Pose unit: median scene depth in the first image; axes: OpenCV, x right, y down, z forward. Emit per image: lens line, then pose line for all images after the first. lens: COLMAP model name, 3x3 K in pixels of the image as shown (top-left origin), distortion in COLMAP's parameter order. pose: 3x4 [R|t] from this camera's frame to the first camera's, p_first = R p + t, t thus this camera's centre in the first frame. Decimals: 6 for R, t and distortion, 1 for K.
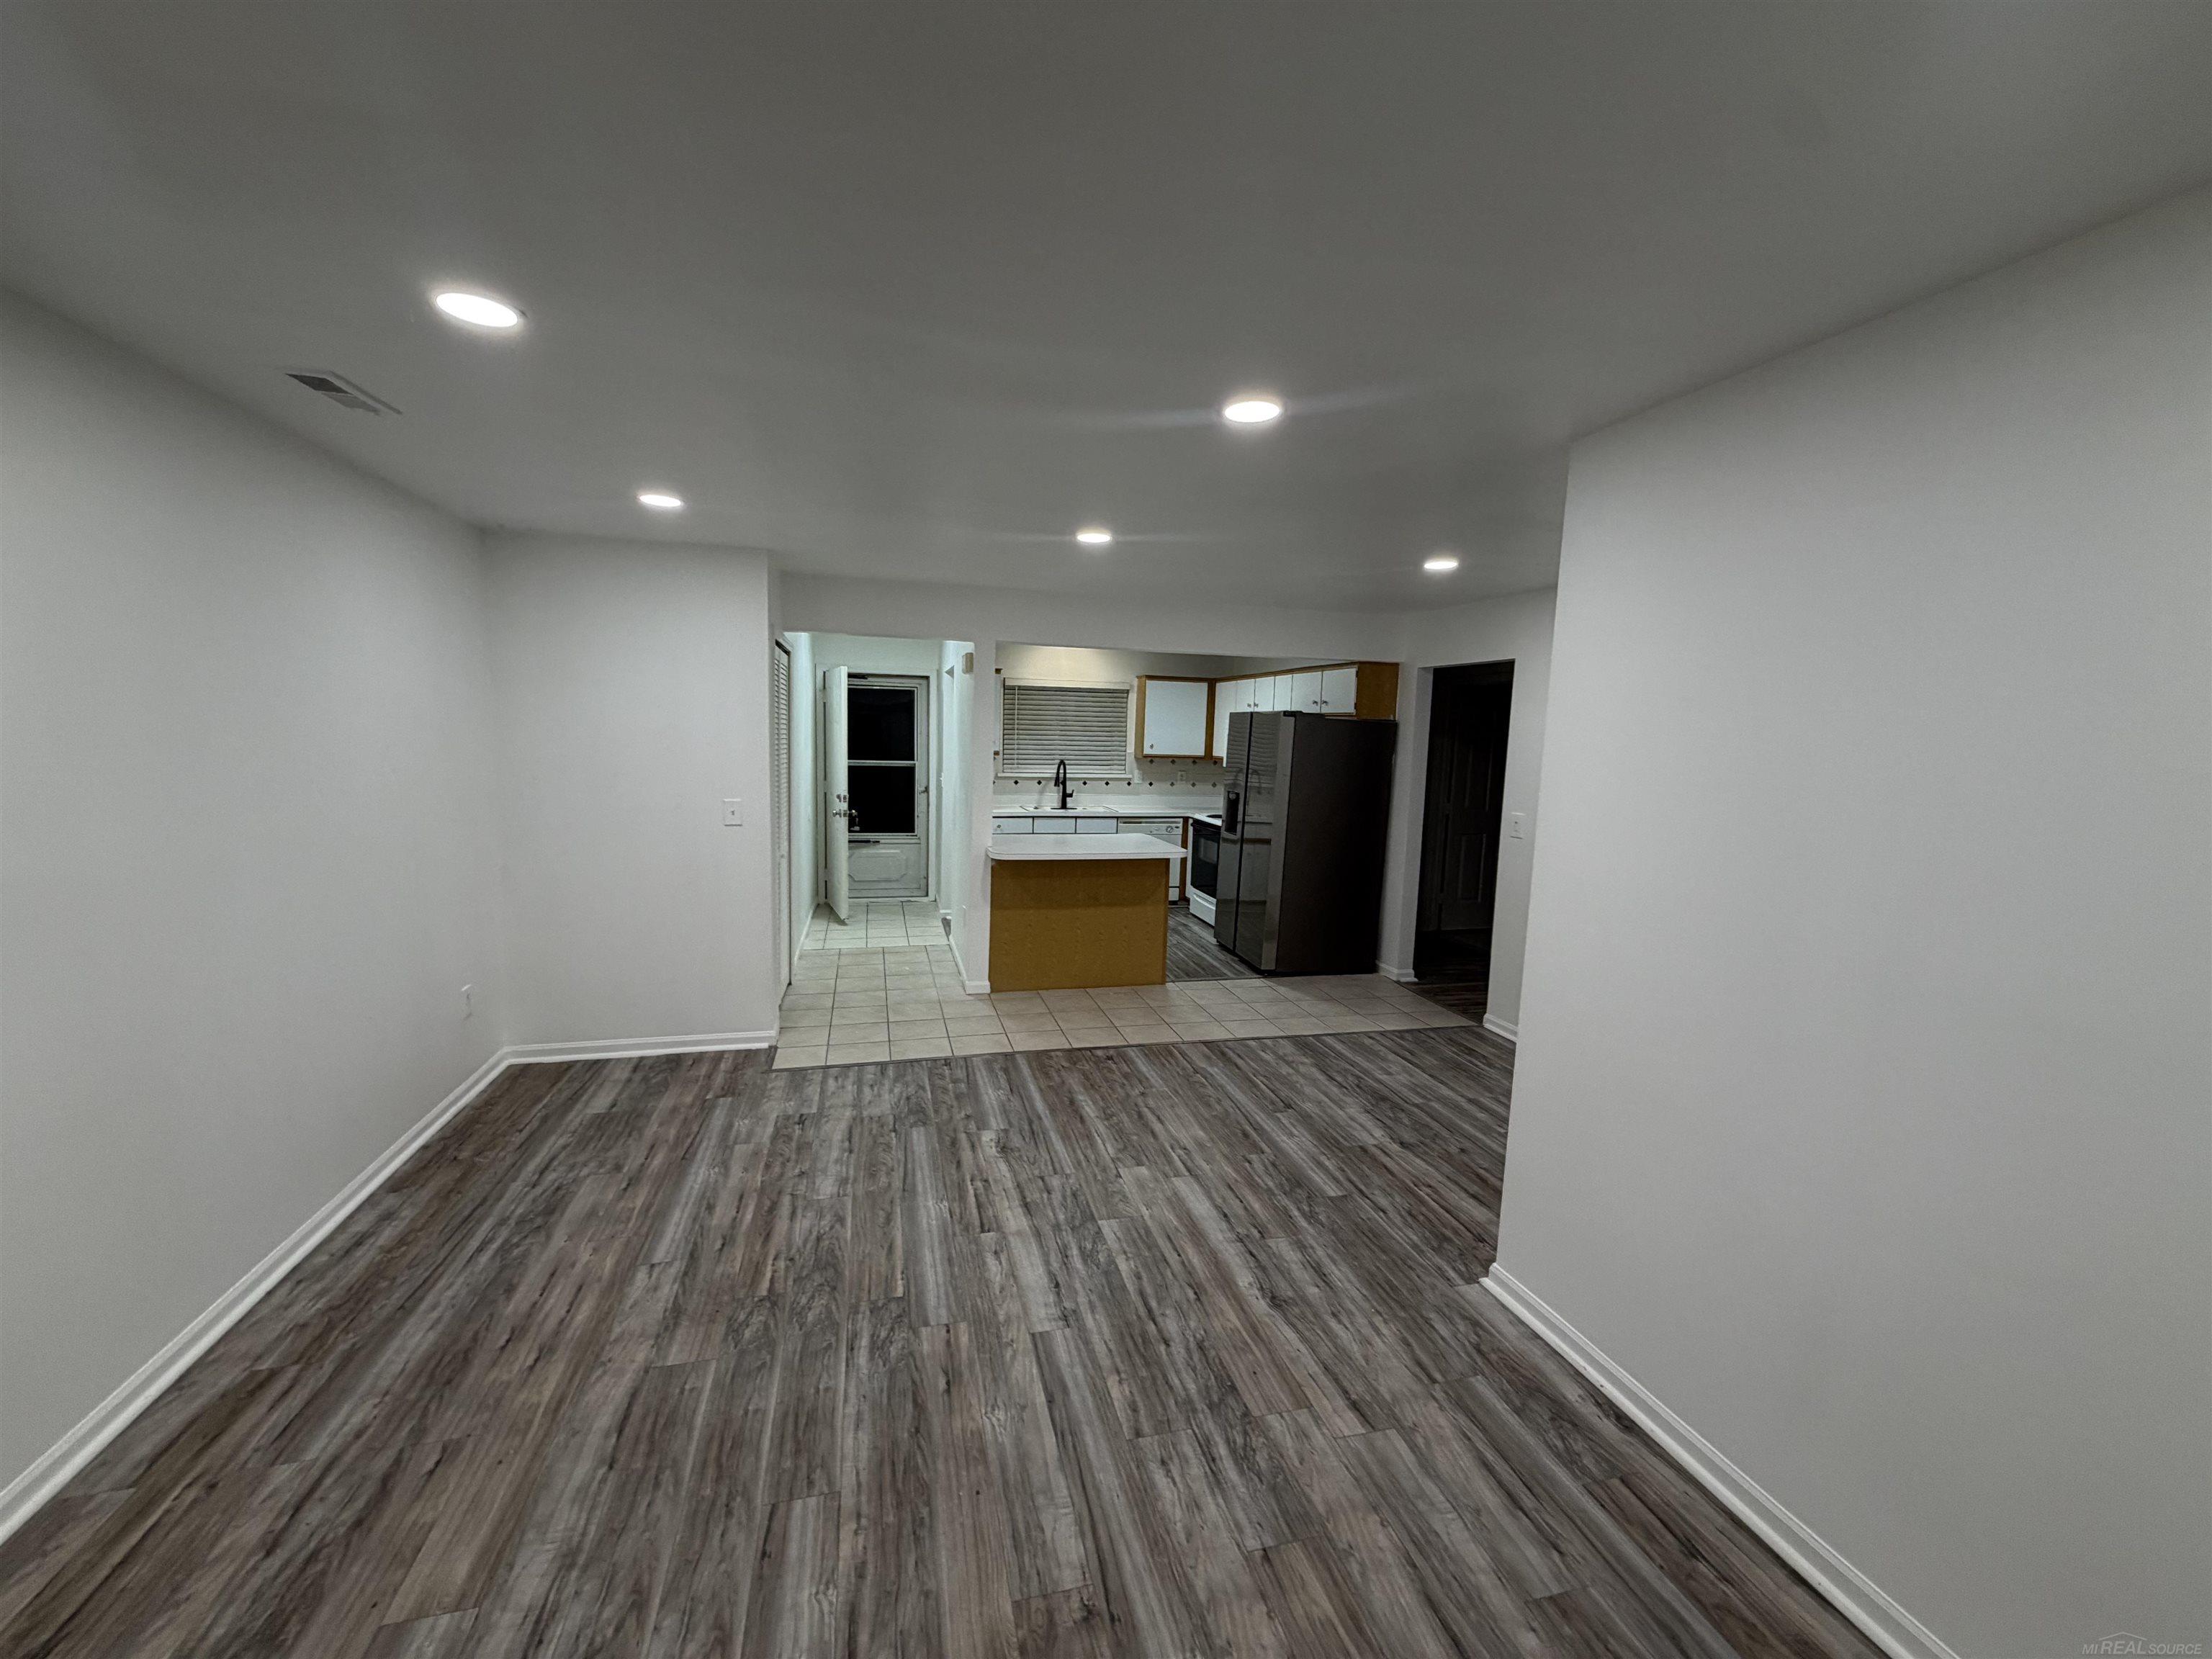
lens RADIAL K [[876.8, 0, 1099.3], [0, 876.8, 834.4], [0, 0, 1]] dist [-0.000265, -0.000246]
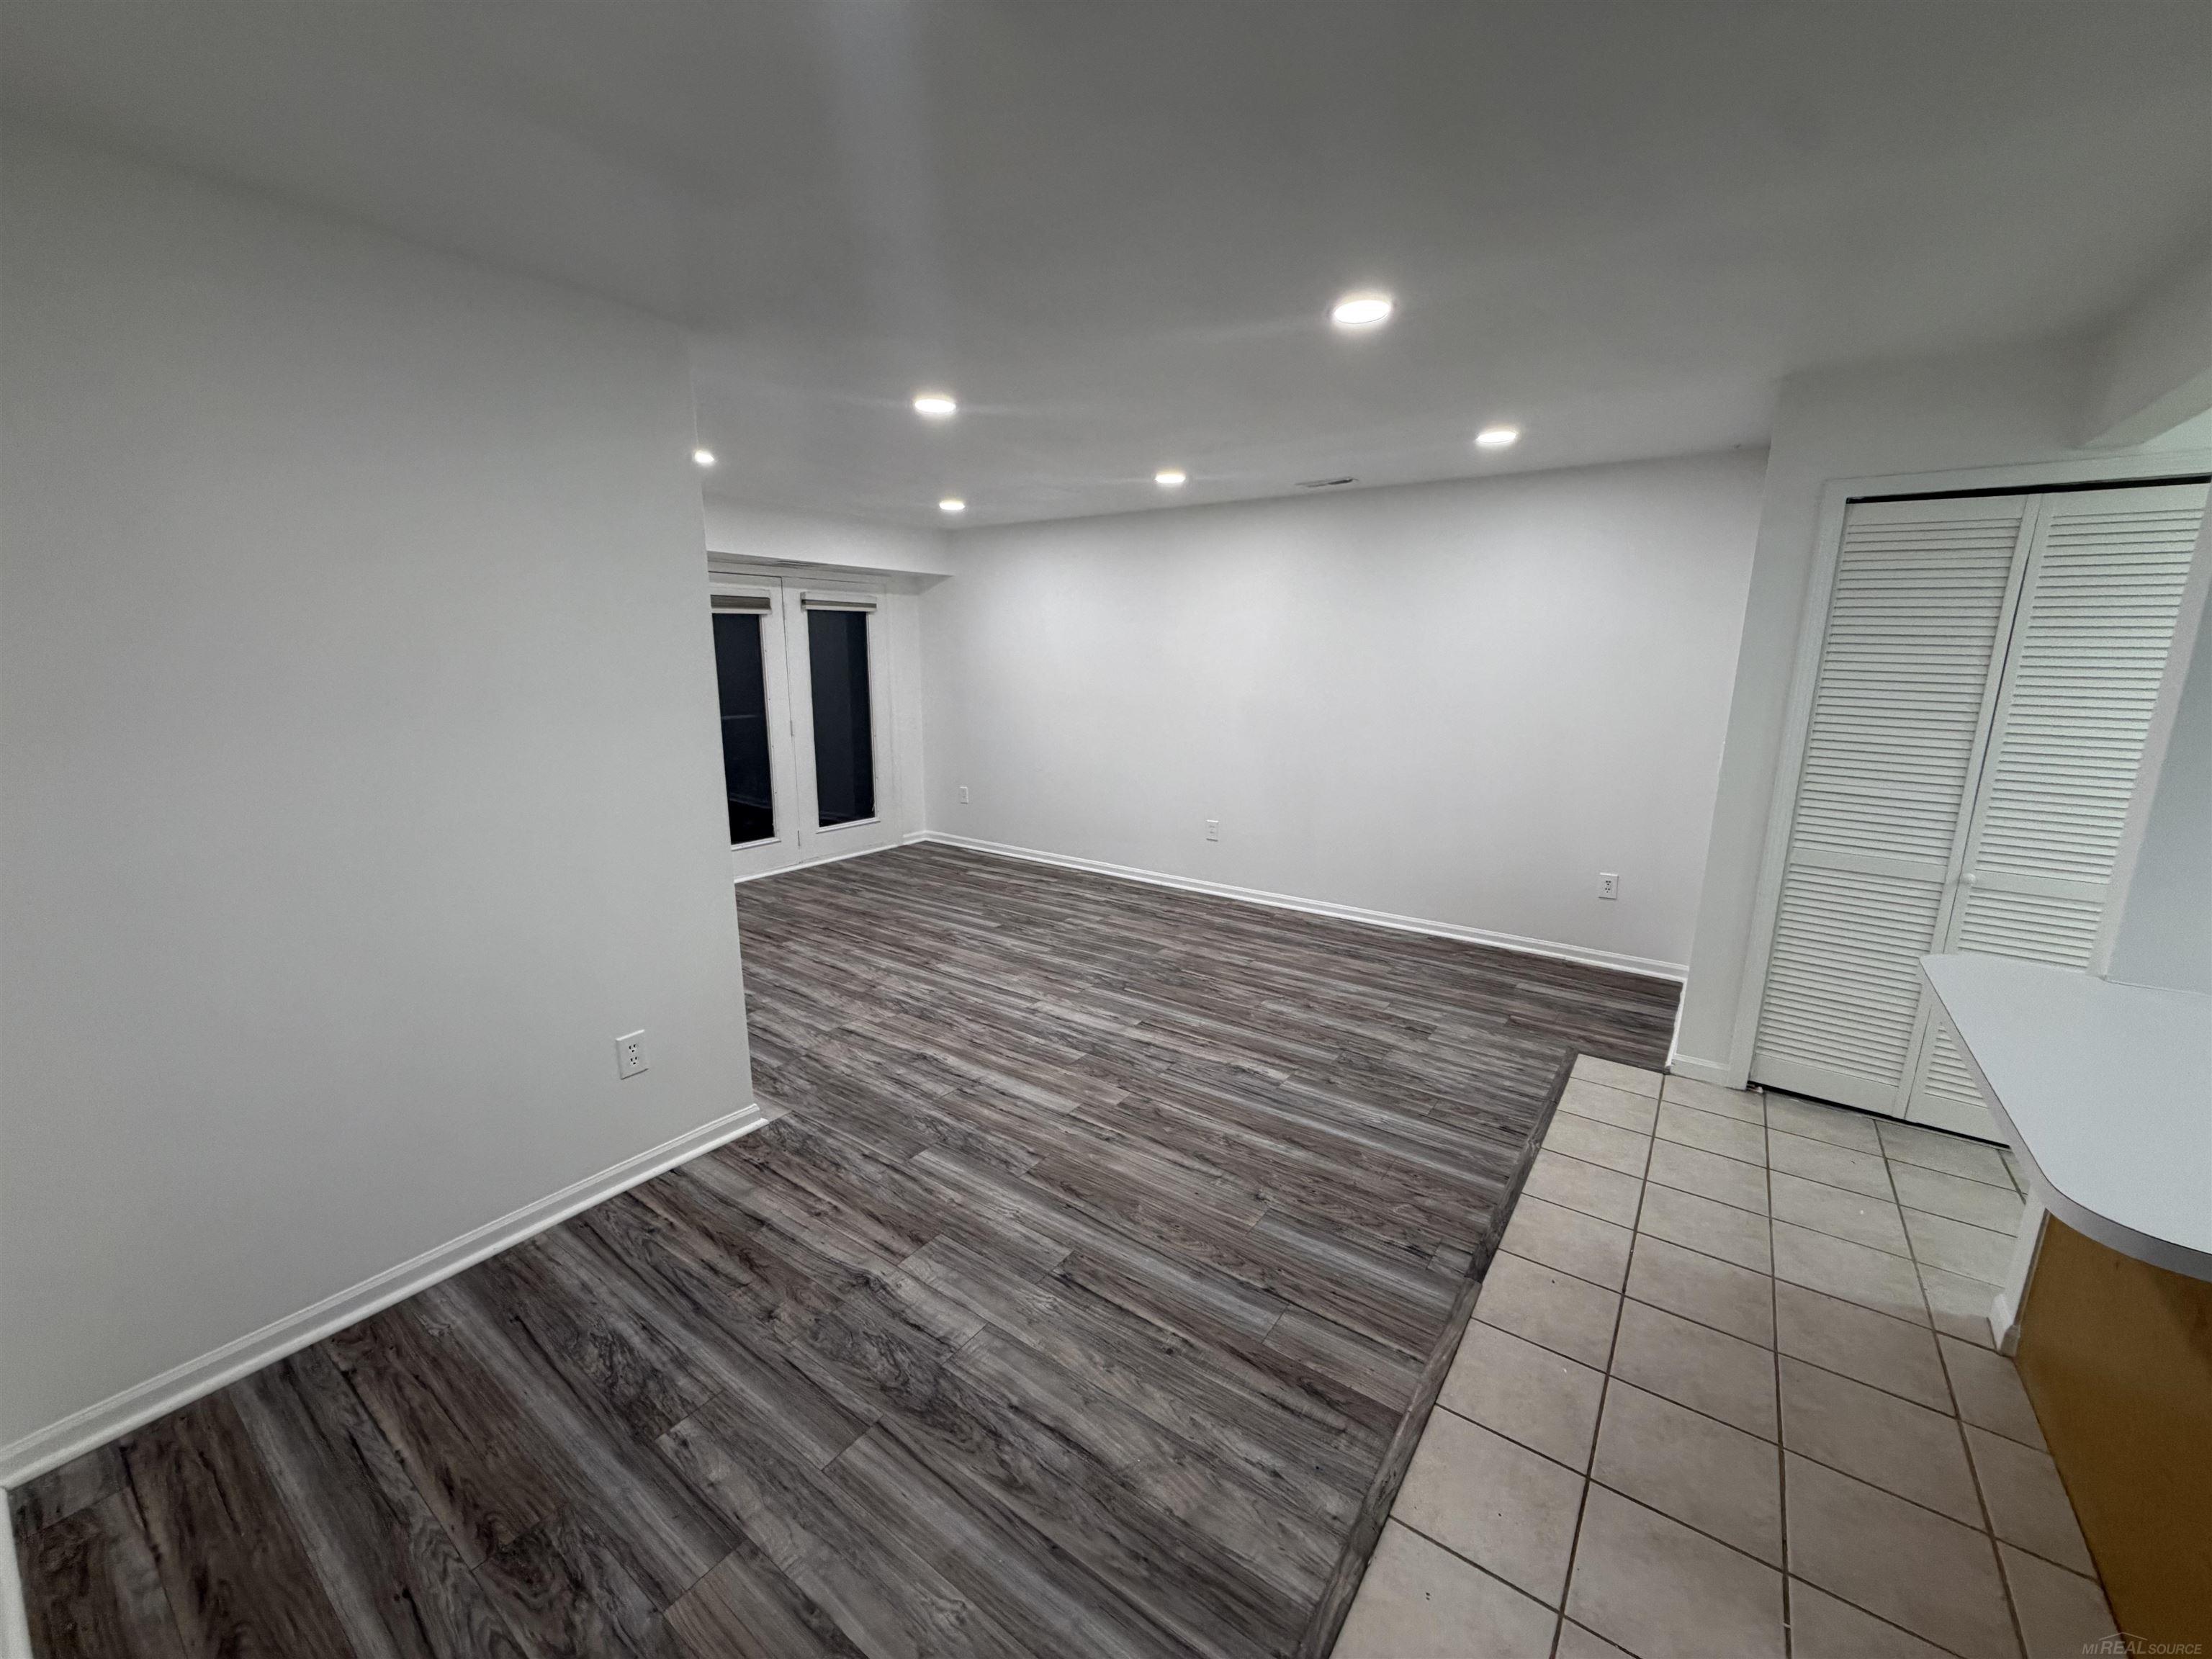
lens RADIAL K [[876.8, 0, 1090.3], [0, 876.8, 839.1], [0, 0, 1]] dist [-0.000265, -0.000246]
pose [[-0.773011, 0.102302, -0.626090, 0.610853], [-0.102493, 0.953808, 0.282394, -0.146326], [0.626059, 0.282463, -0.726818, 1.540605]]
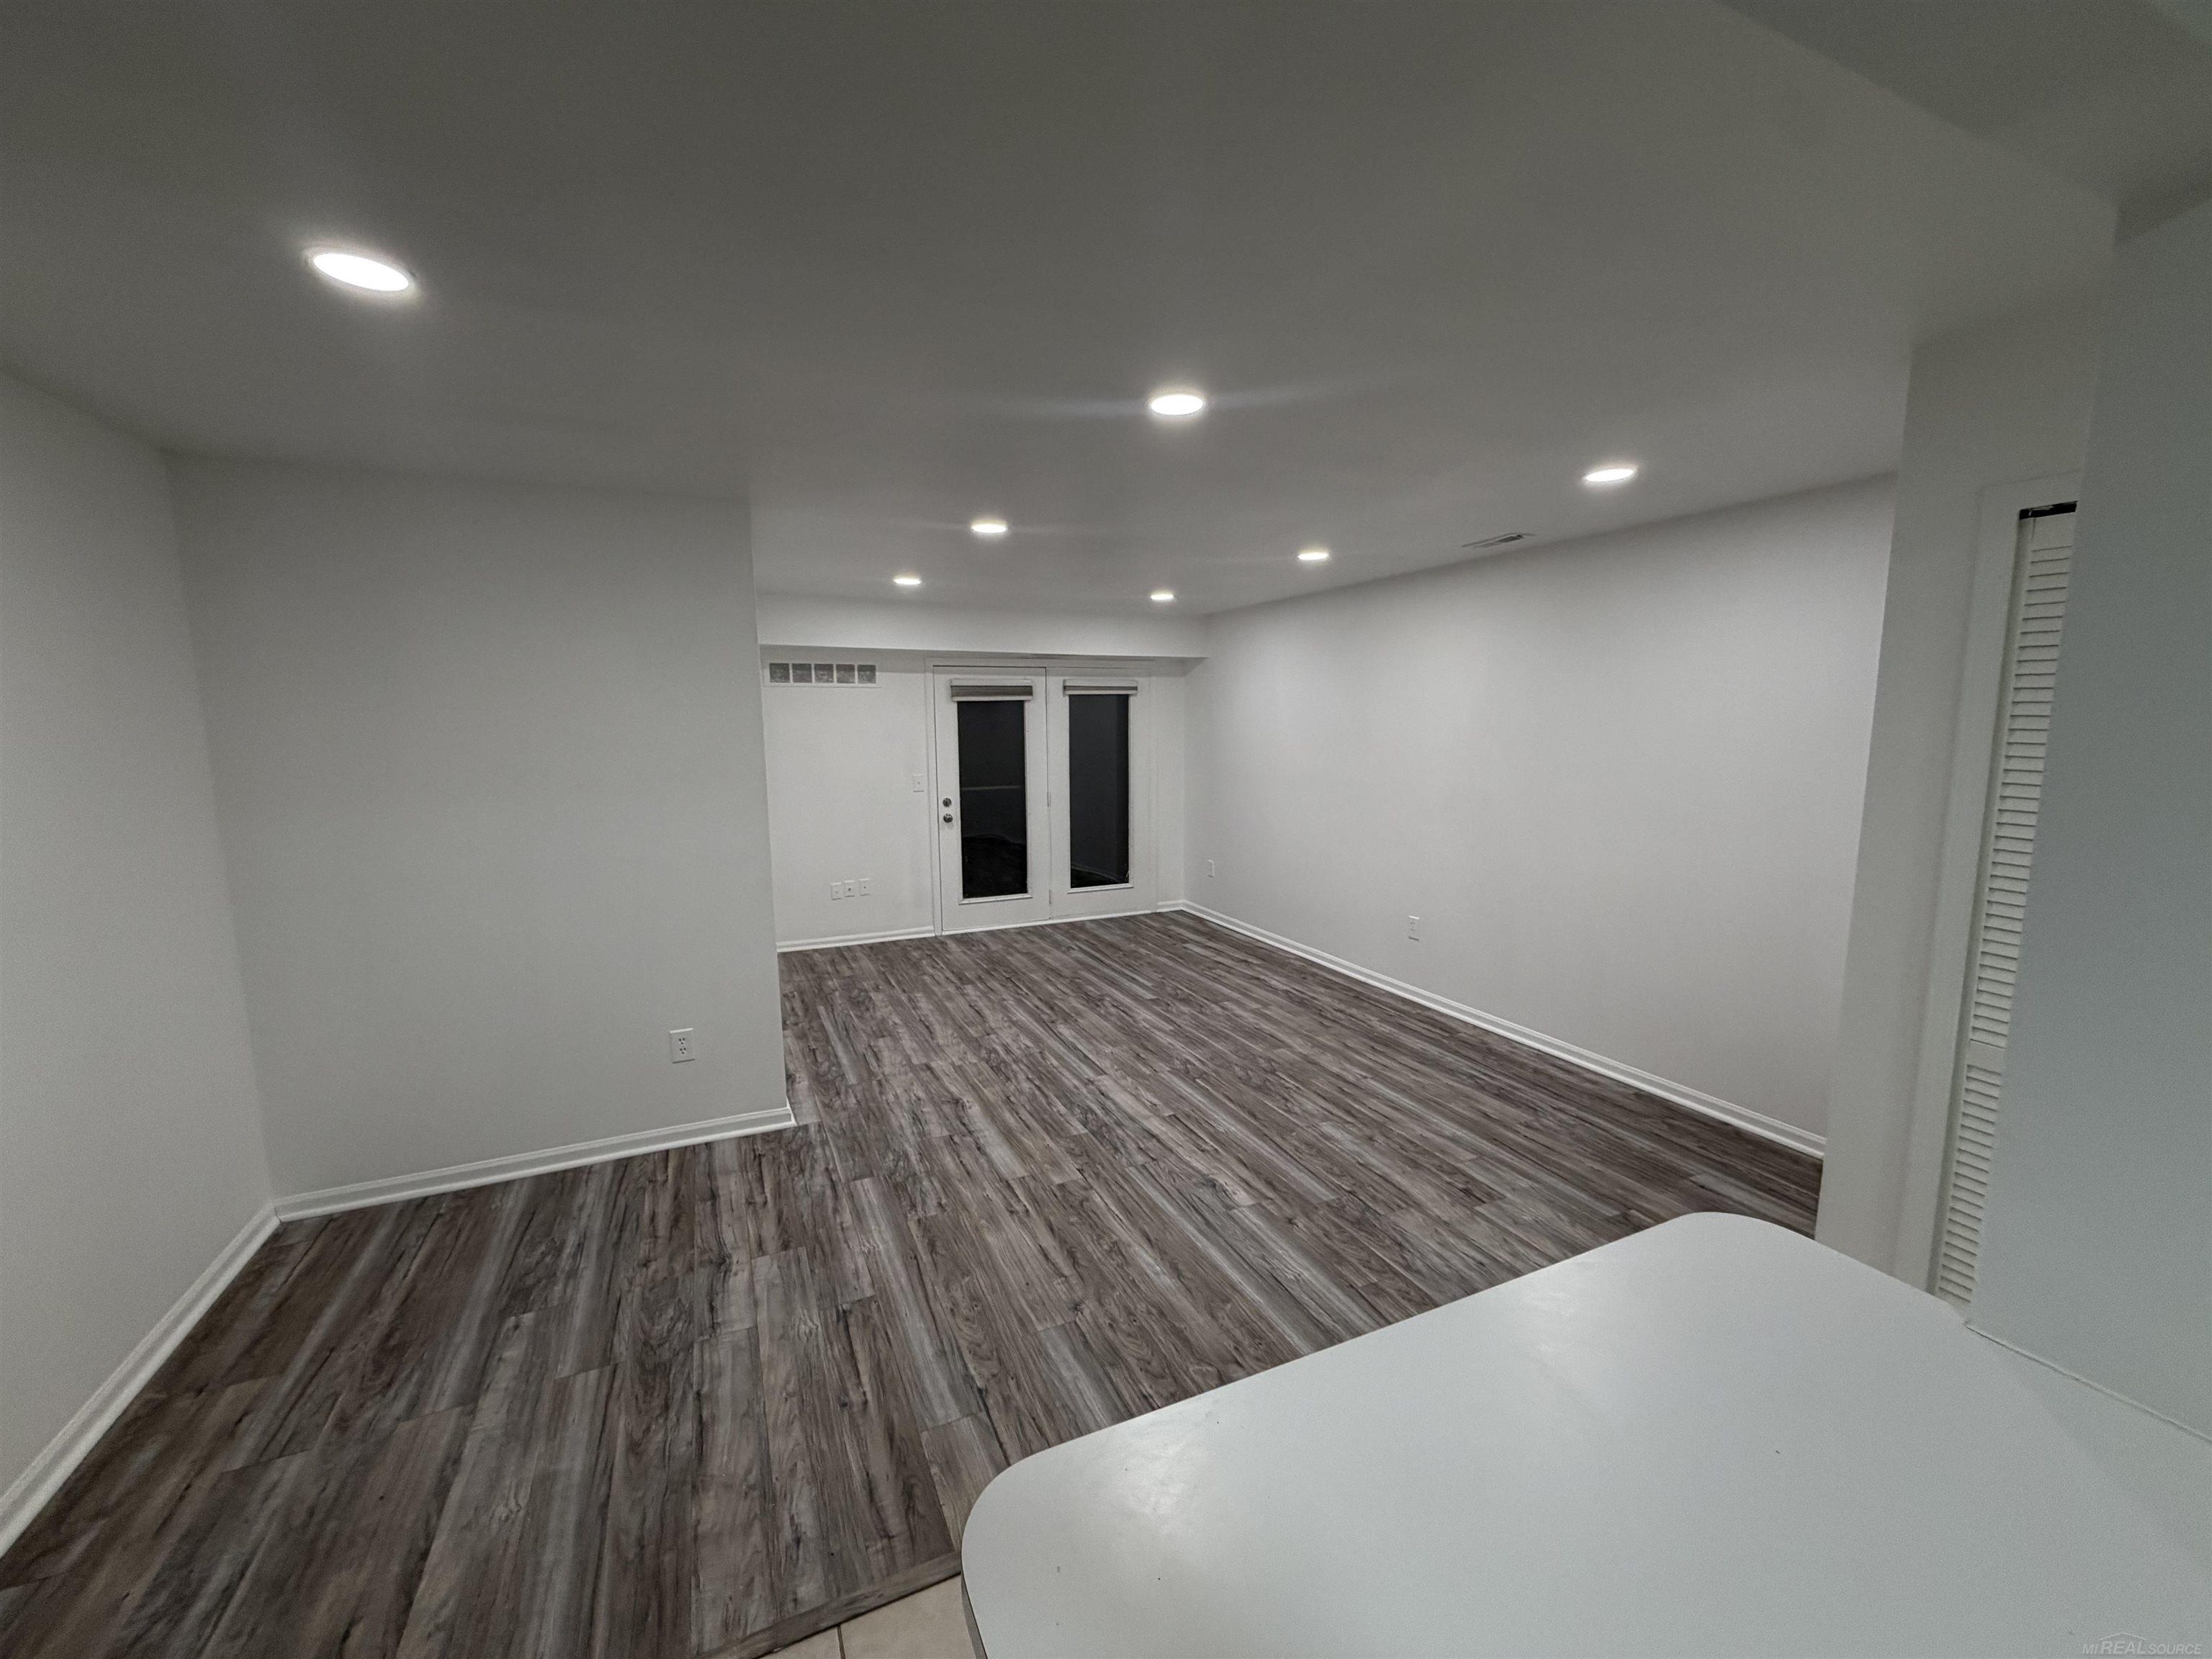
lens RADIAL K [[876.8, 0, 1094.0], [0, 876.8, 839.4], [0, 0, 1]] dist [-0.000265, -0.000246]
pose [[-0.985990, 0.002515, -0.166784, 0.163635], [-0.039323, 0.968200, 0.247068, -0.207444], [0.162102, 0.250165, -0.954537, 1.766760]]
